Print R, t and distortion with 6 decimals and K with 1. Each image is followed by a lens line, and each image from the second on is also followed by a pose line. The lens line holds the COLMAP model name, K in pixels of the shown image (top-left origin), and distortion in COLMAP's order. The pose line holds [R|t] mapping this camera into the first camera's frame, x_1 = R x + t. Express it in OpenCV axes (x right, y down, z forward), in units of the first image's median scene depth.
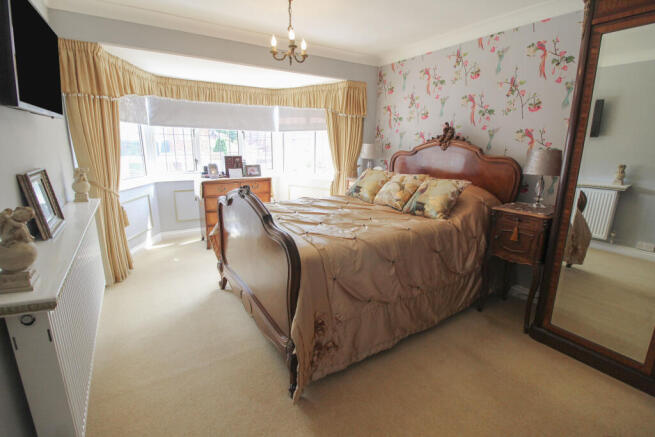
lens RADIAL K [[302.2, 0, 327.5], [0, 302.2, 218.5], [0, 0, 1]] dist [0.001025, -0.010454]
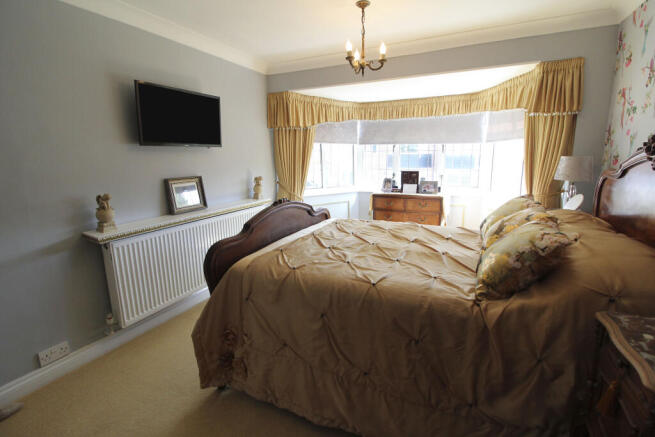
lens RADIAL K [[302.2, 0, 327.5], [0, 302.2, 218.5], [0, 0, 1]] dist [0.001025, -0.010454]
pose [[0.534437, 0.151205, -0.831573, 0.391479], [-0.184504, 0.981011, 0.059799, -0.068667], [0.824824, 0.121470, 0.552186, 0.270288]]
